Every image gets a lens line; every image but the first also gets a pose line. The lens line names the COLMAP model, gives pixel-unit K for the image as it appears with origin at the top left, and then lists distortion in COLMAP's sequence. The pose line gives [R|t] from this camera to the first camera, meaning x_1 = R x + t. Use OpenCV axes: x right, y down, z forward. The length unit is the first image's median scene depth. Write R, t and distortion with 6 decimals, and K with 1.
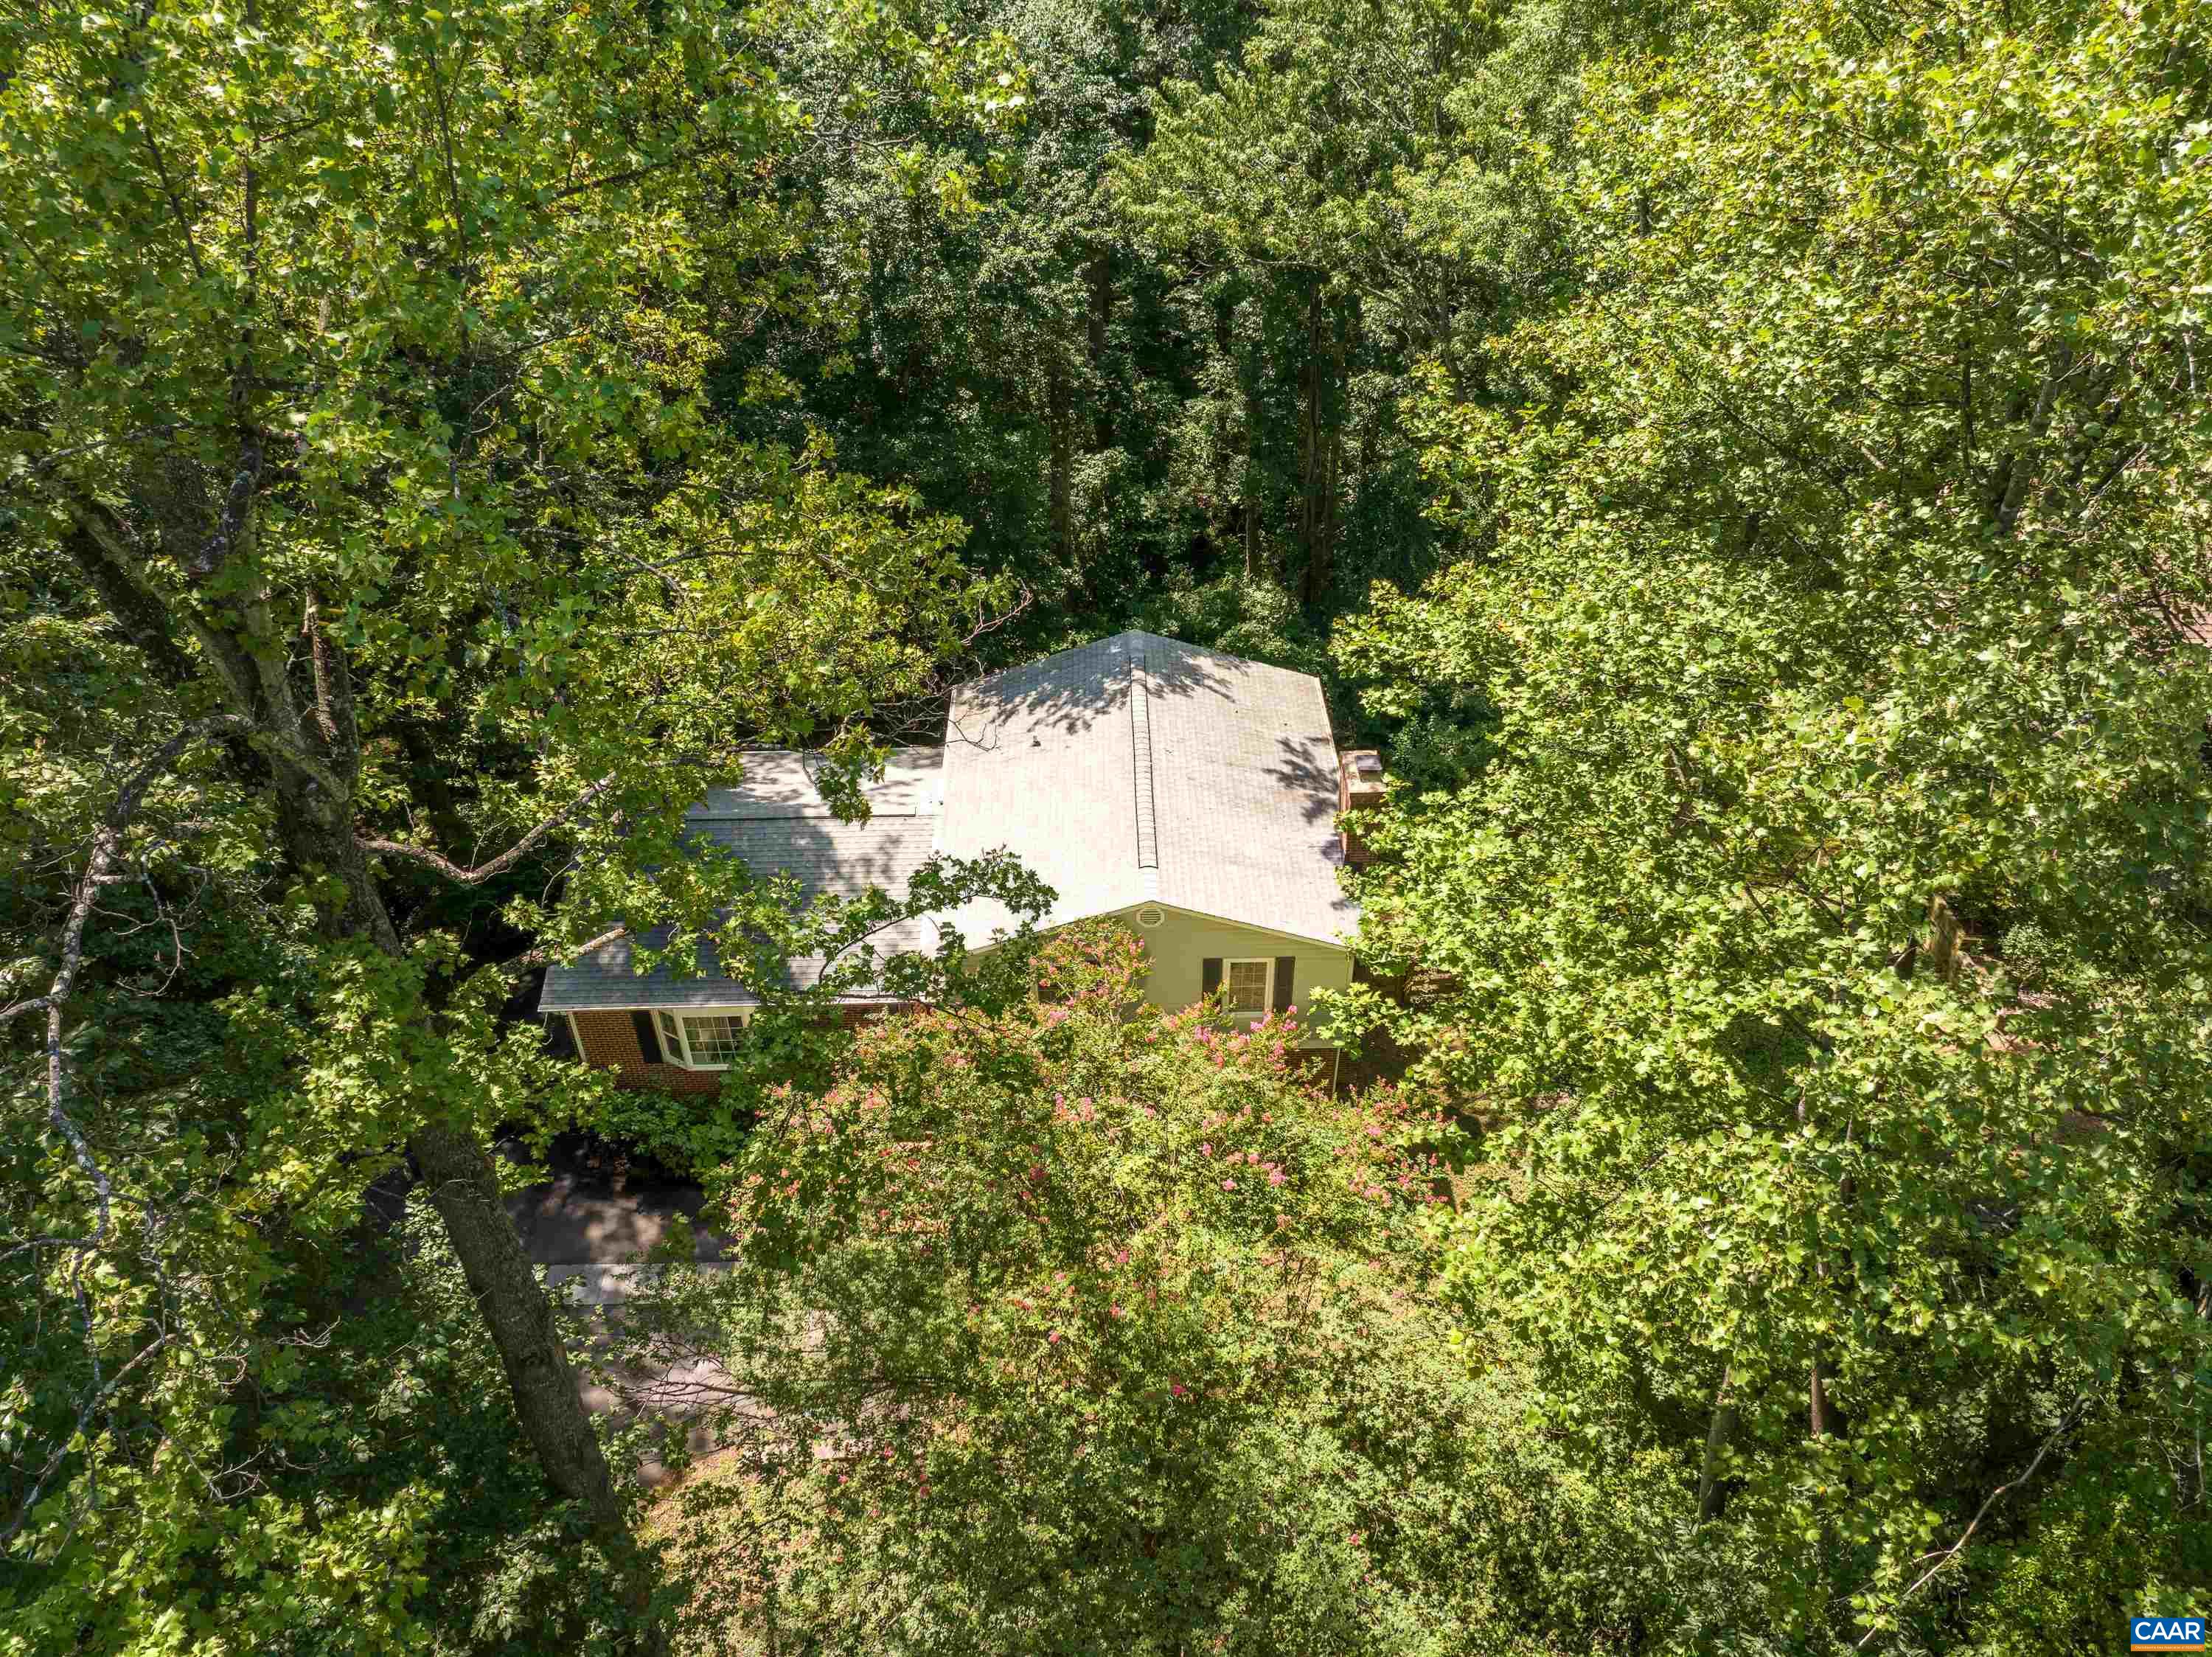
lens RADIAL K [[1537.9, 0, 1097.7], [0, 1537.9, 832.5], [0, 0, 1]] dist [-0.007736, -0.001736]
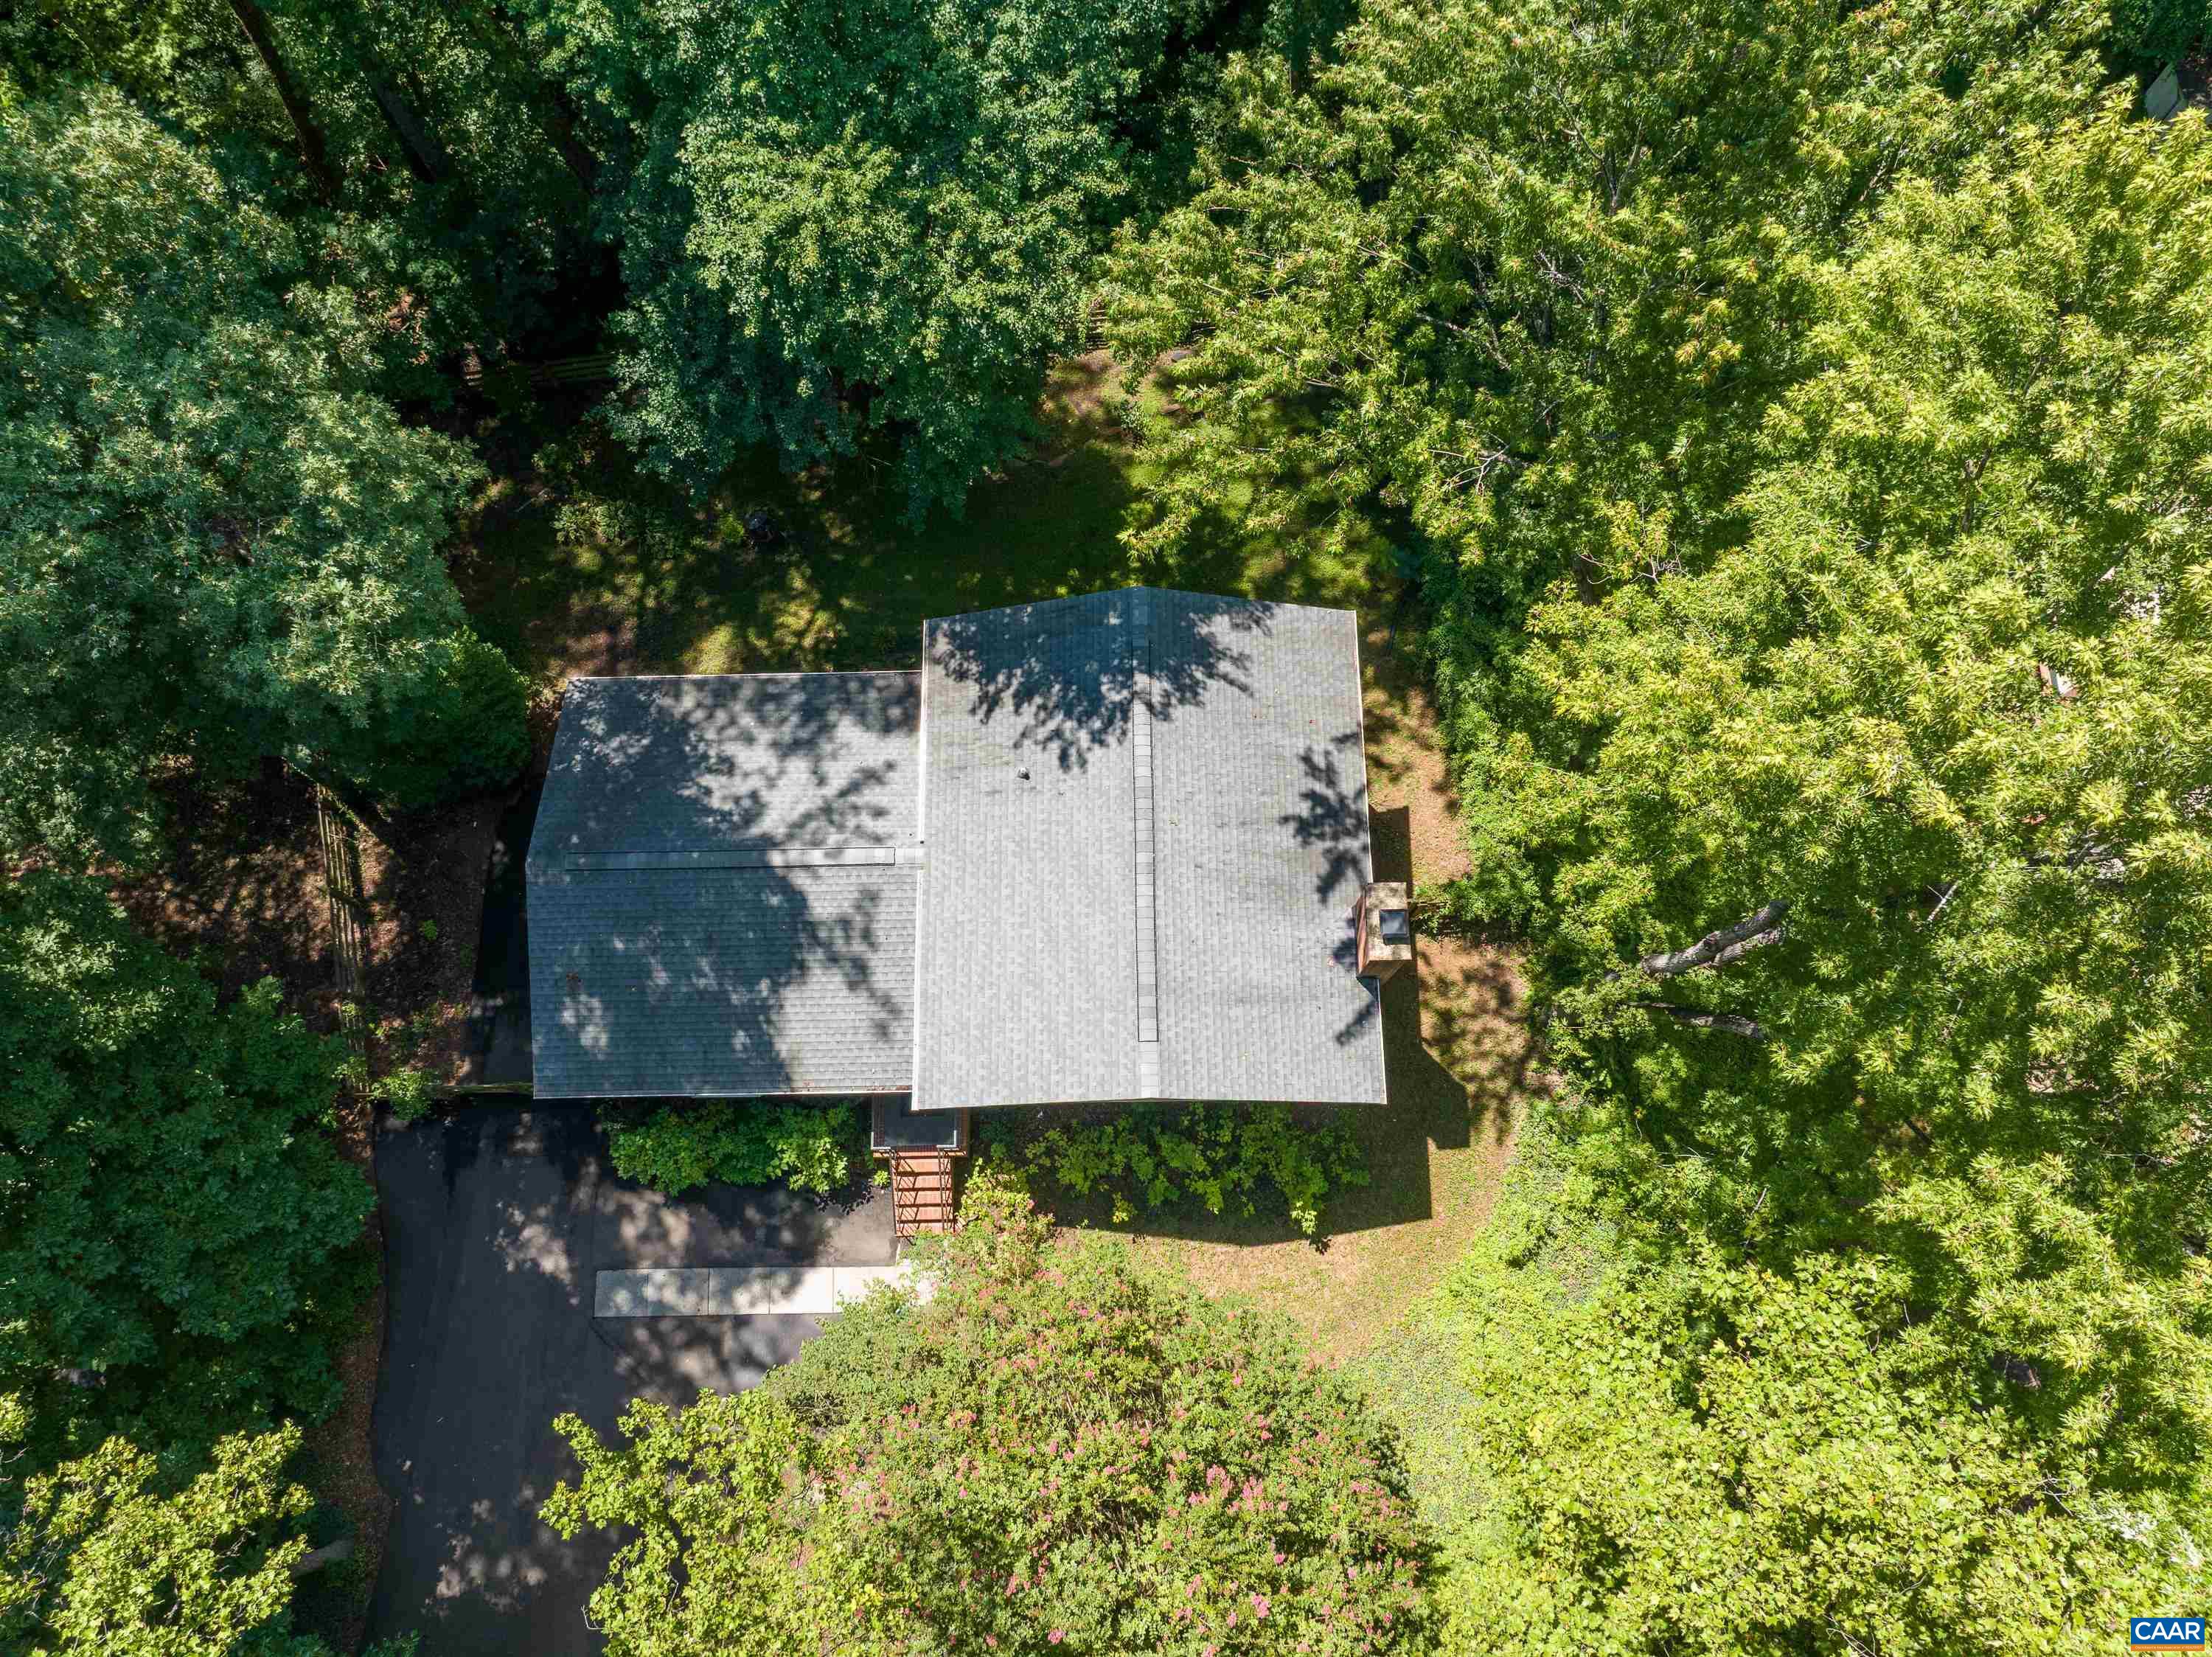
lens RADIAL K [[1537.9, 0, 1115.5], [0, 1537.9, 823.7], [0, 0, 1]] dist [-0.007736, -0.001736]
pose [[0.999920, -0.000273, 0.012662, 0.001204], [-0.007419, 0.797662, 0.603060, -0.572788], [-0.010264, -0.603105, 0.797596, 0.283180]]
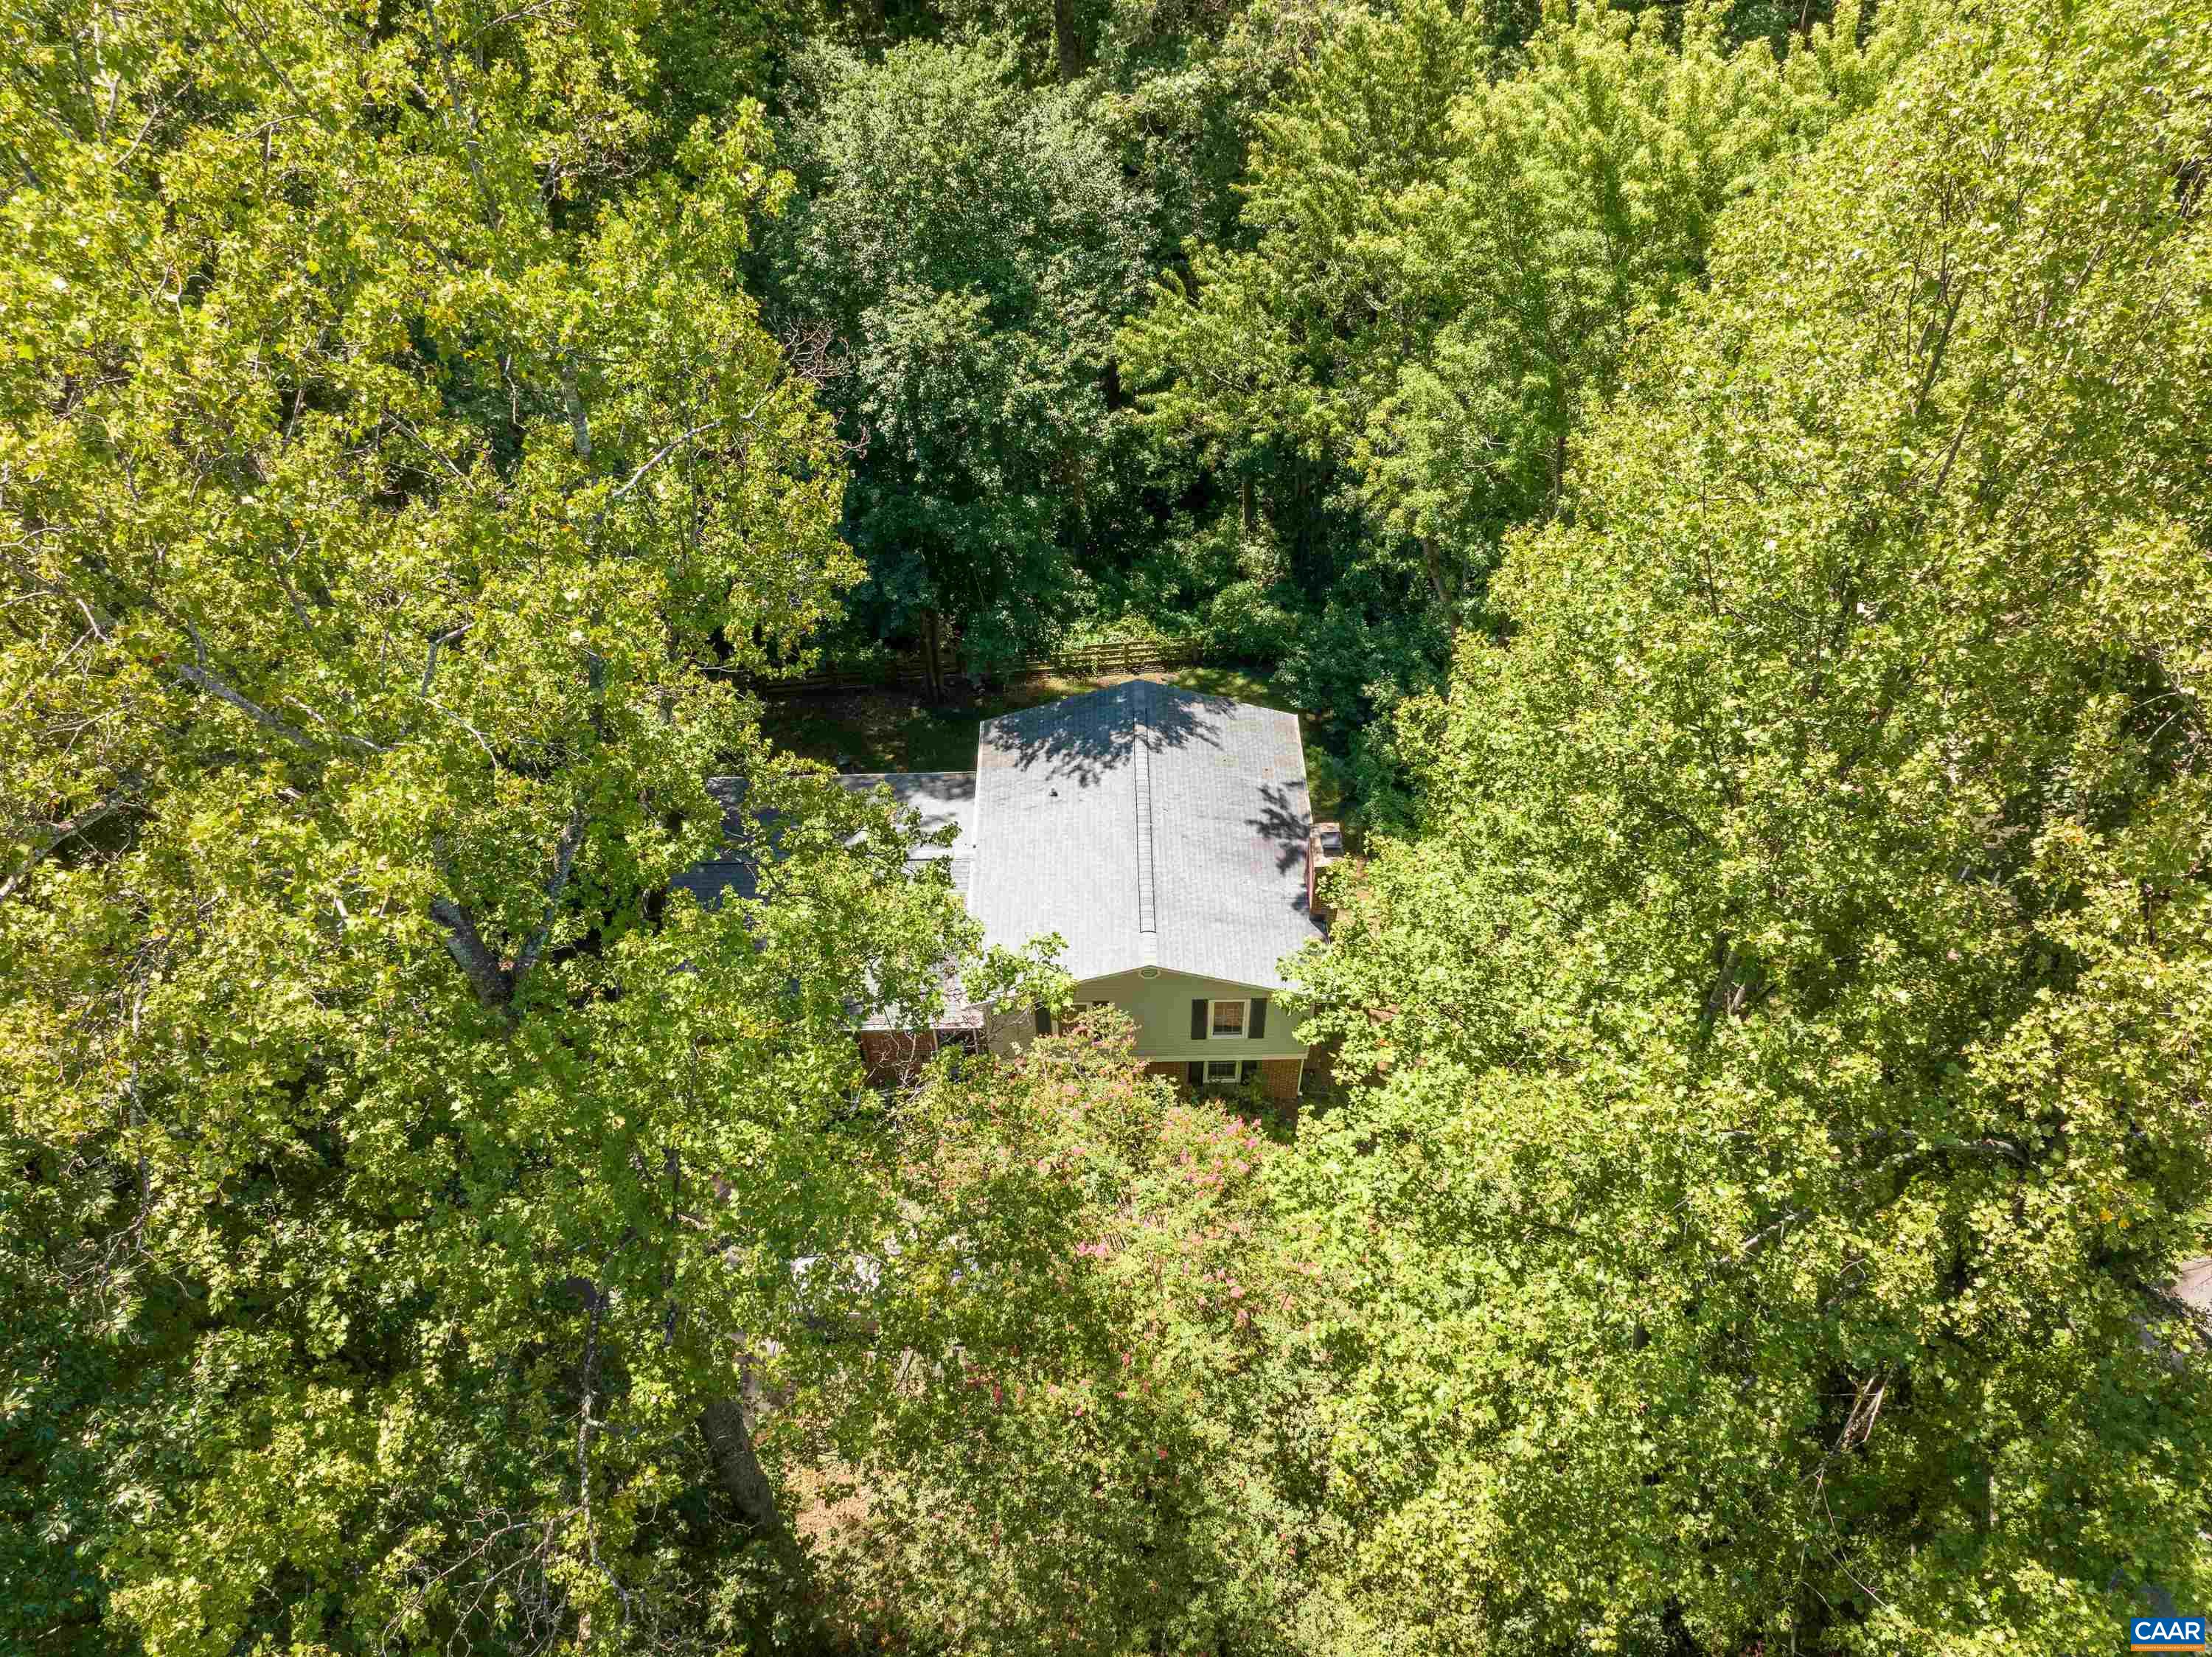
lens RADIAL K [[1537.9, 0, 1101.4], [0, 1537.9, 829.7], [0, 0, 1]] dist [-0.007736, -0.001736]
pose [[1.000000, 0.000686, 0.000718, -0.004158], [-0.000794, 0.986745, 0.162279, -0.224715], [-0.000597, -0.162280, 0.986745, -0.169887]]
